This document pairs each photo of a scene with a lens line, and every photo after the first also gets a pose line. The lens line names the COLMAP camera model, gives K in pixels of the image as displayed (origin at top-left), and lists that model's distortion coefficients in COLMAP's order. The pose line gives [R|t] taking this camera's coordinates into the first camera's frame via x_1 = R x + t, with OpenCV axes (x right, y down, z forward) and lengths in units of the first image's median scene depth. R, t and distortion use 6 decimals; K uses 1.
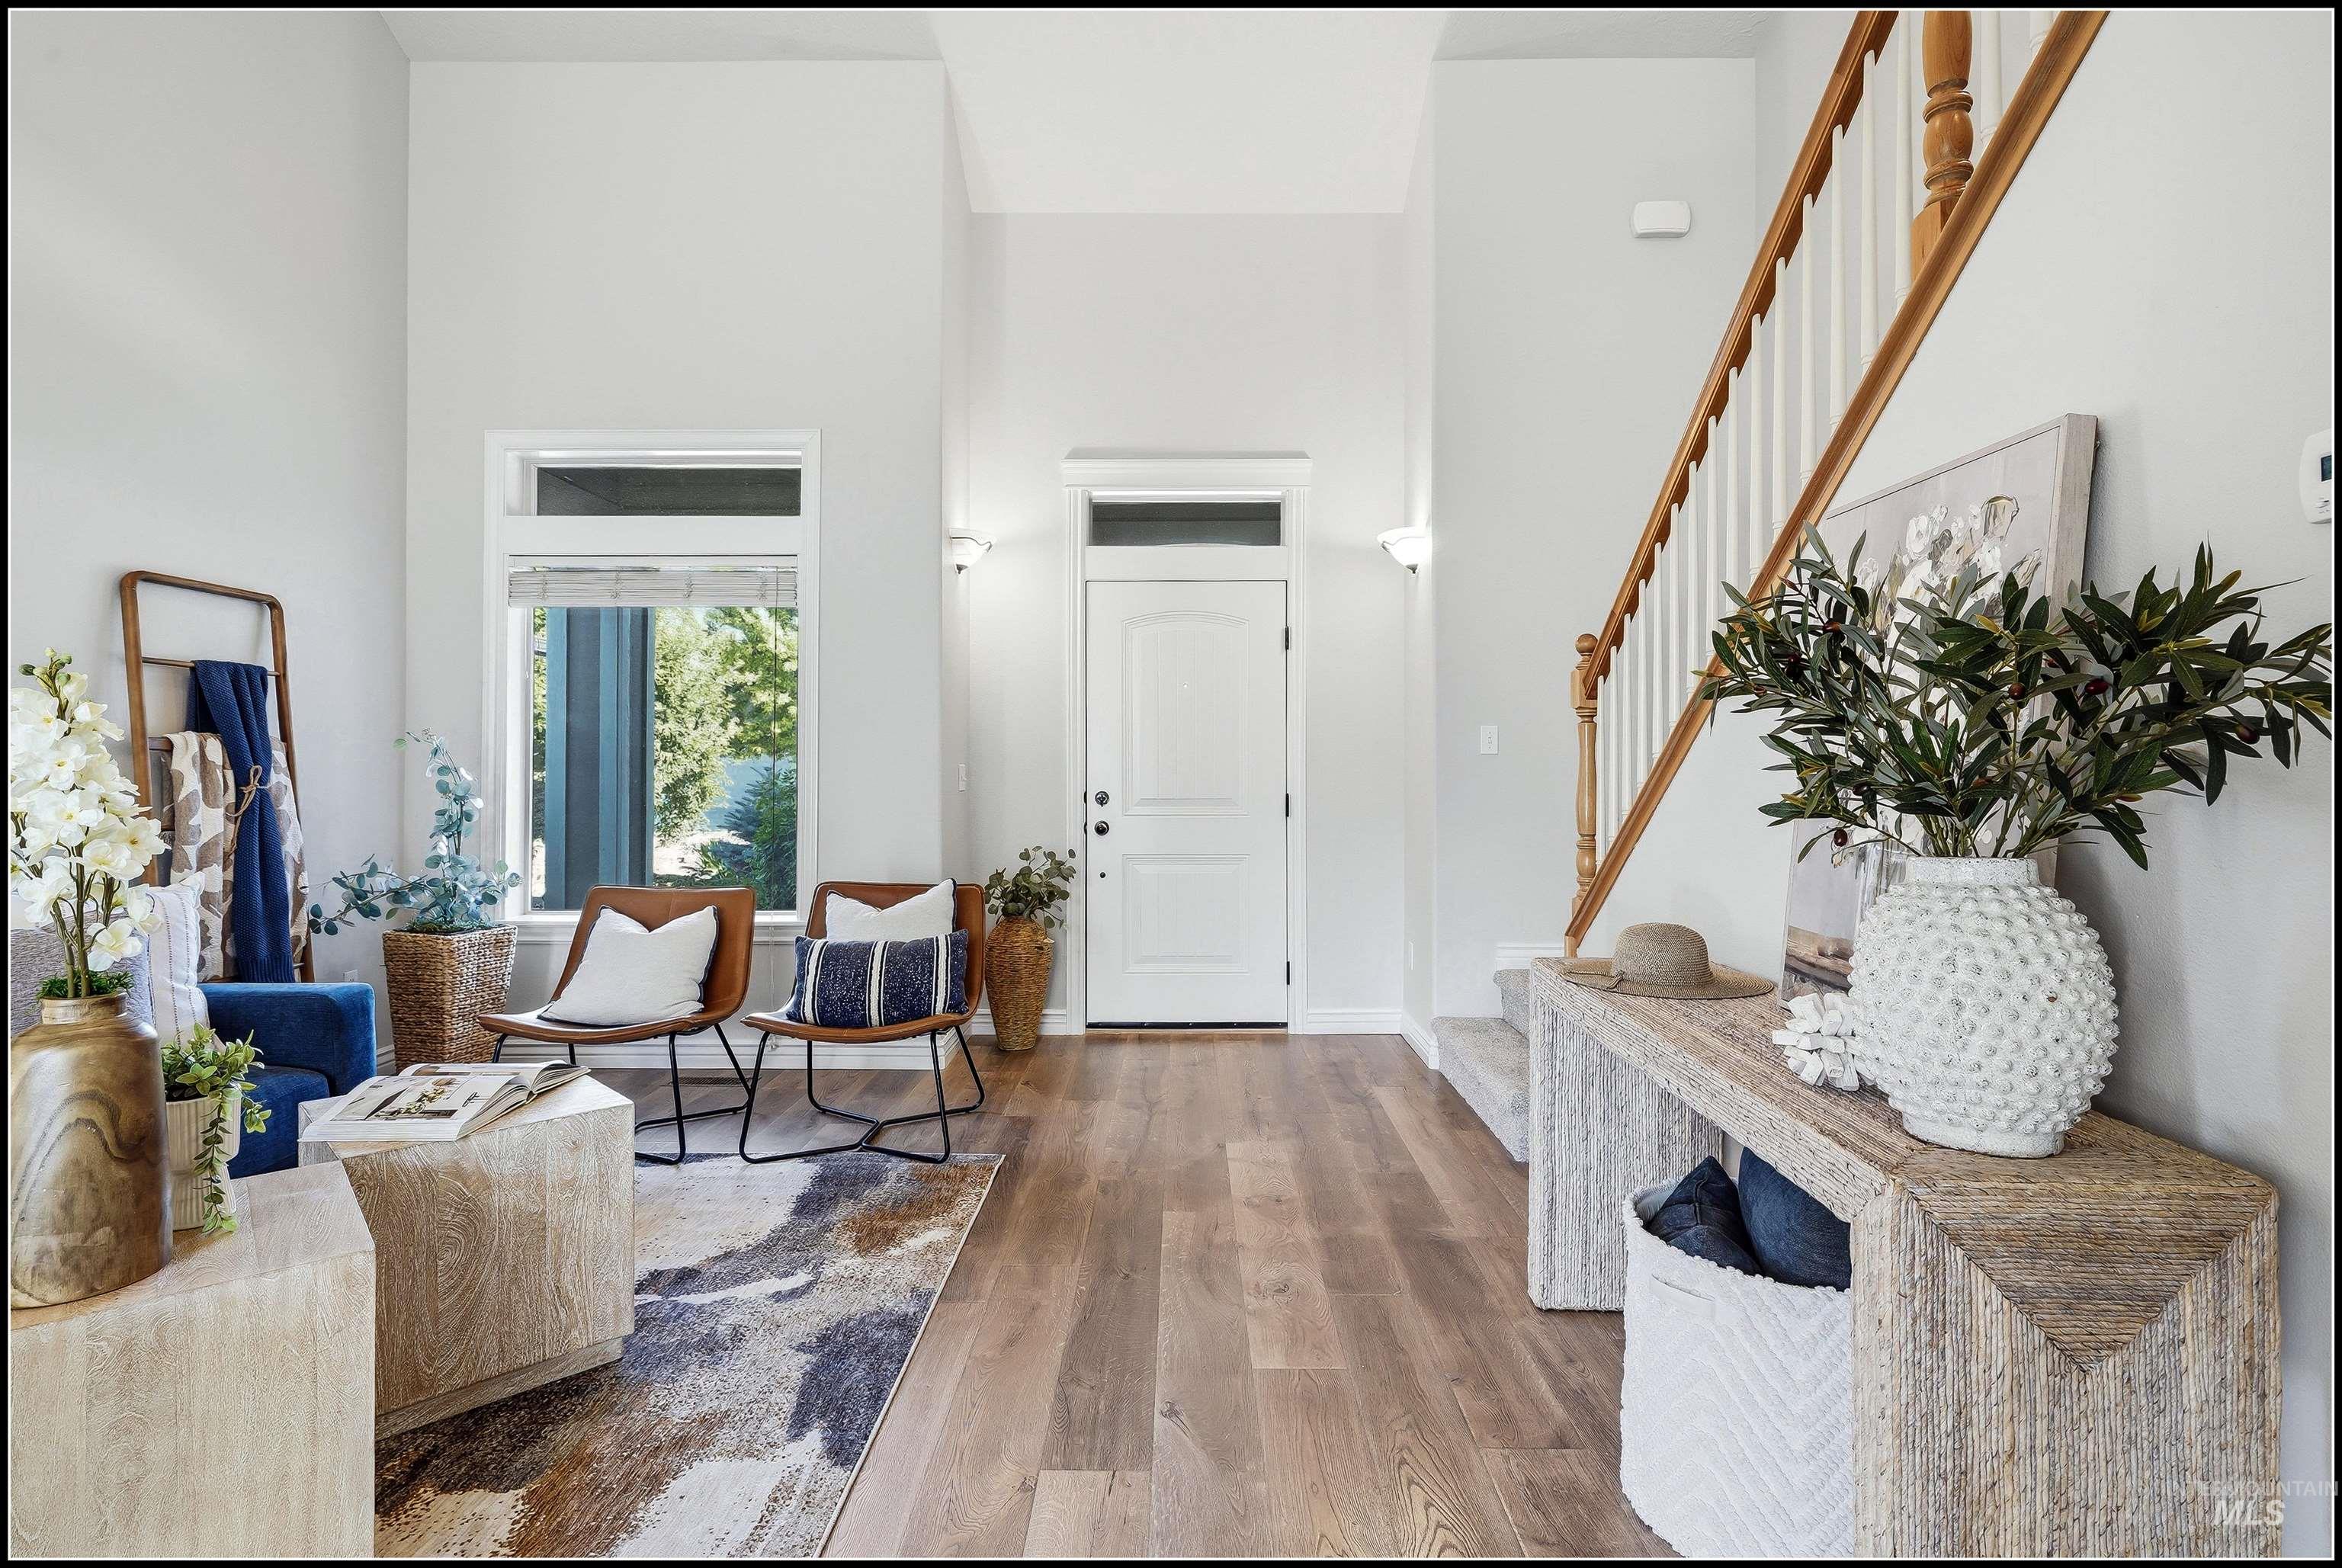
lens RADIAL K [[1135.1, 0, 1170.2], [0, 1135.1, 758.7], [0, 0, 1]] dist [-0.000620, -0.000618]
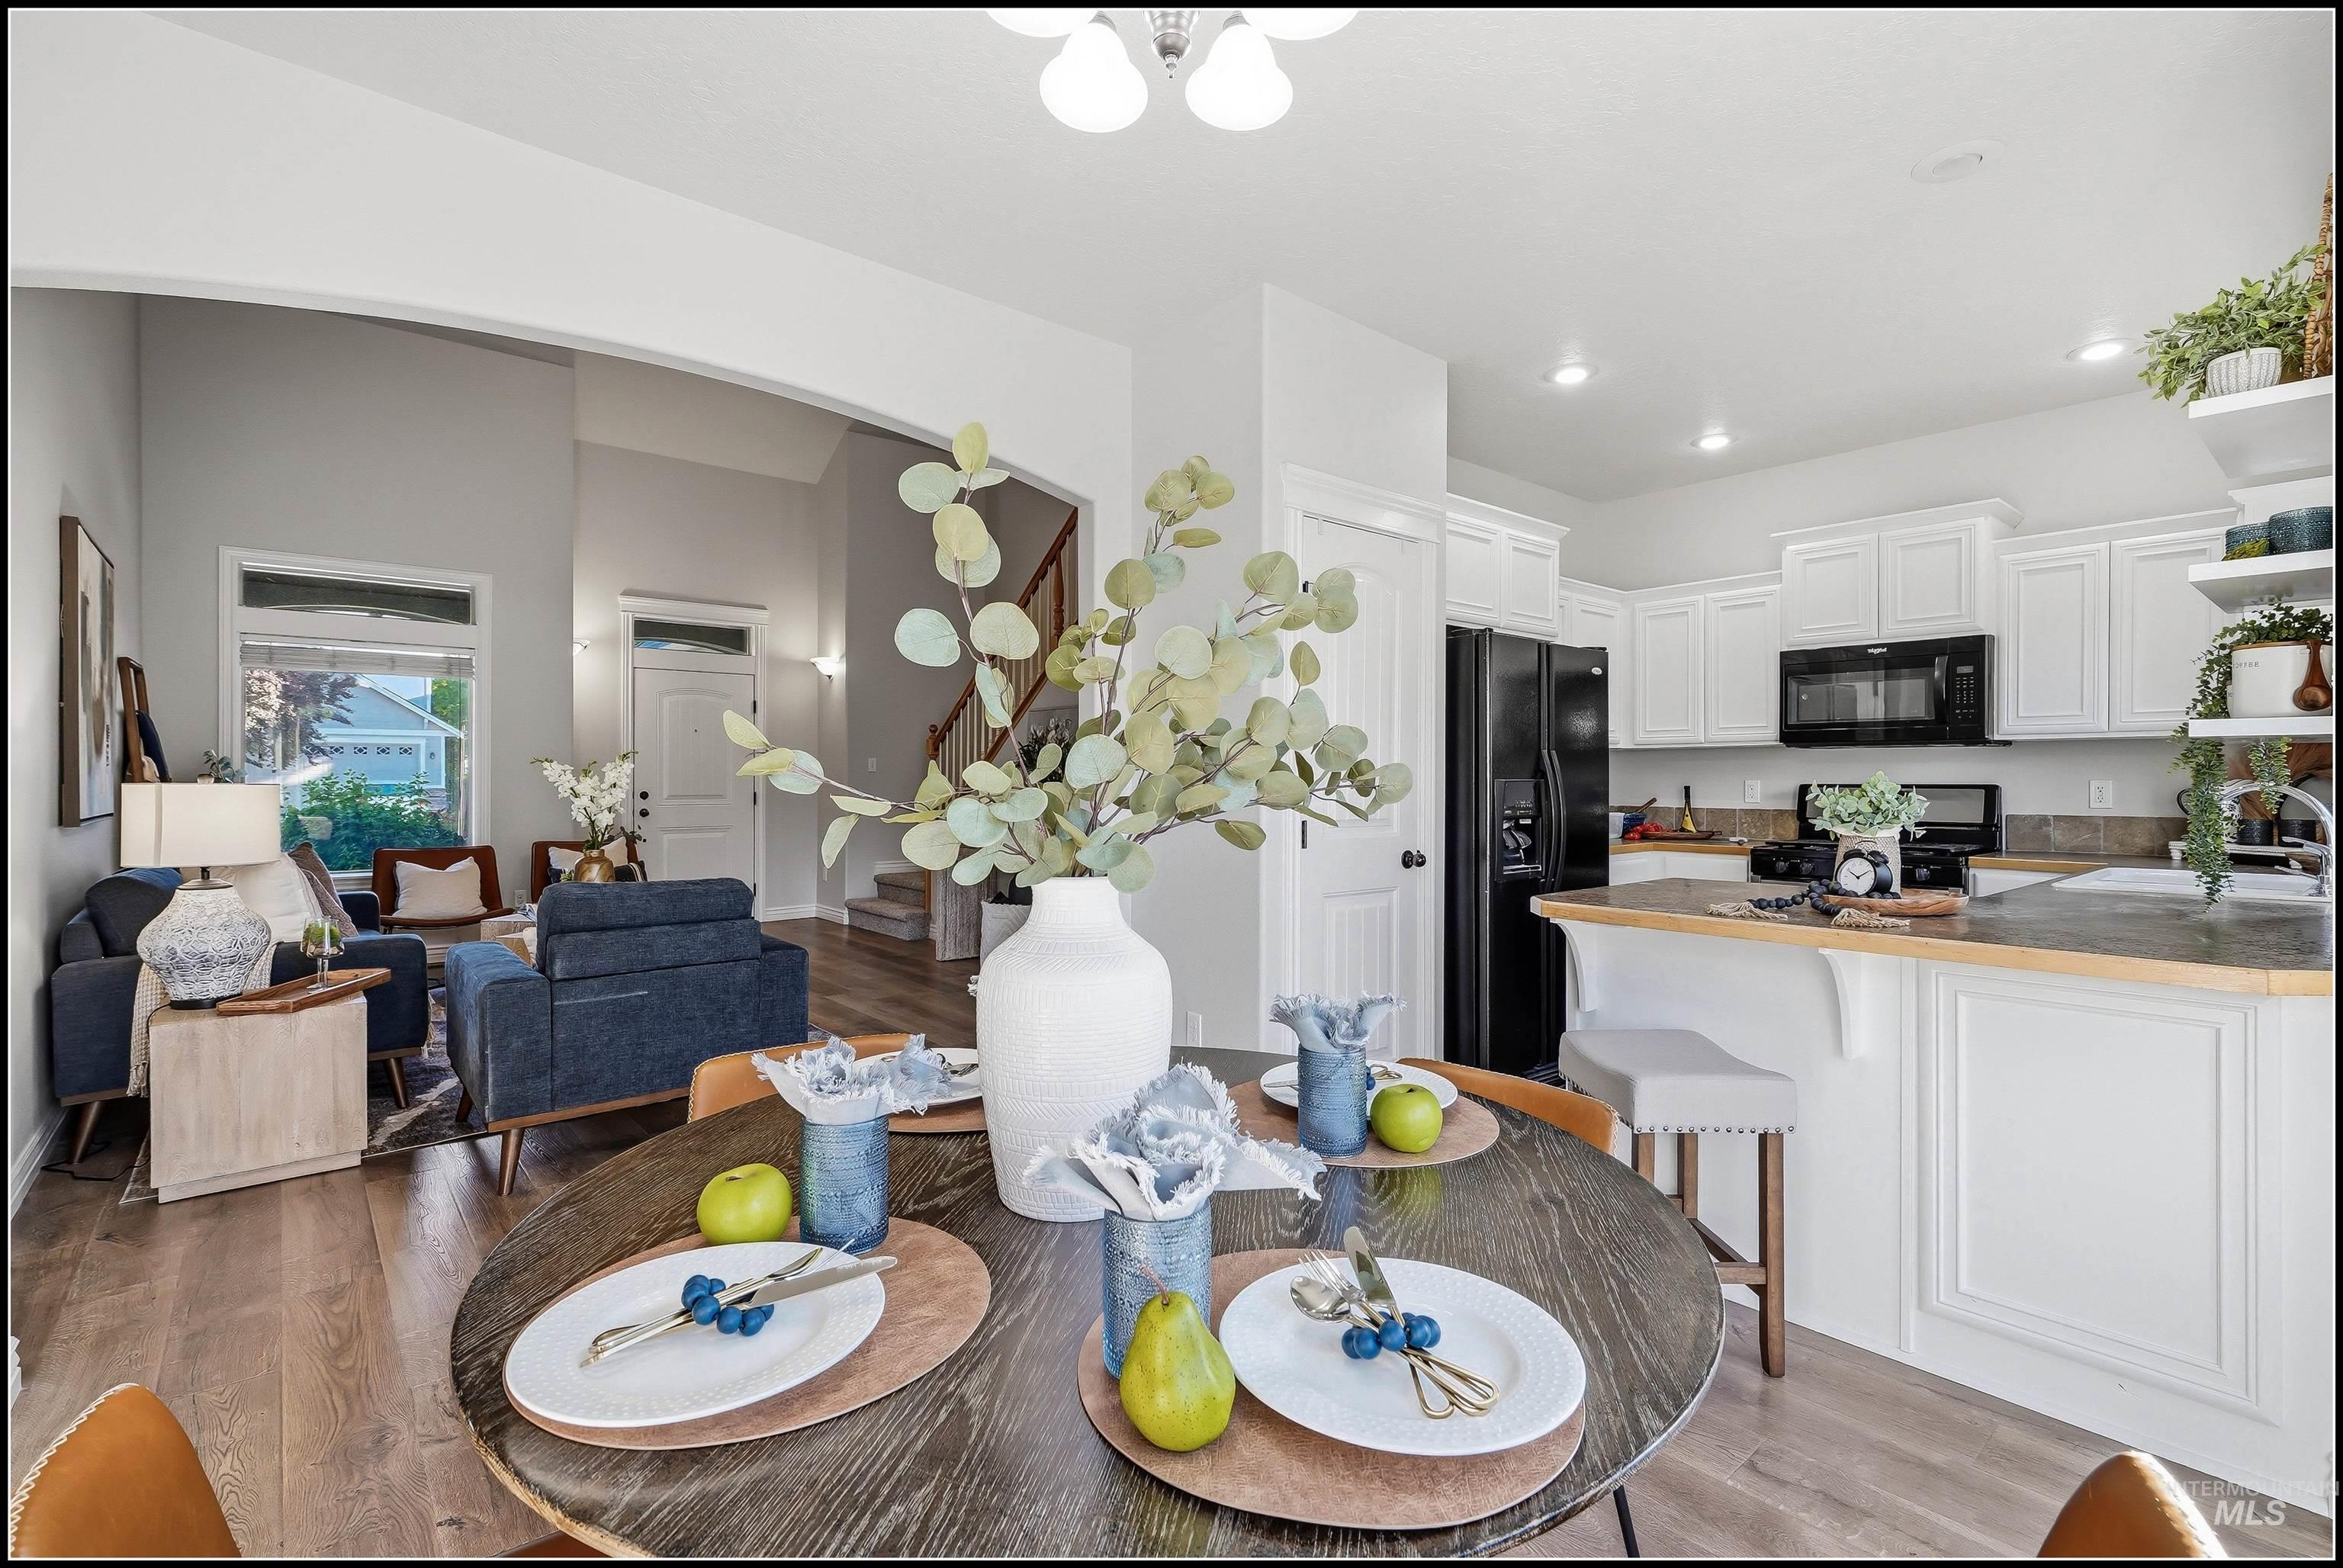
lens RADIAL K [[1046.5, 0, 1180.4], [0, 1046.5, 776.0], [0, 0, 1]] dist [0.001906, 0.000239]
pose [[0.746480, 0.002300, 0.665404, -0.728636], [-0.009852, 0.999923, 0.007596, -0.020184], [-0.665335, -0.012226, 0.746445, -1.027717]]
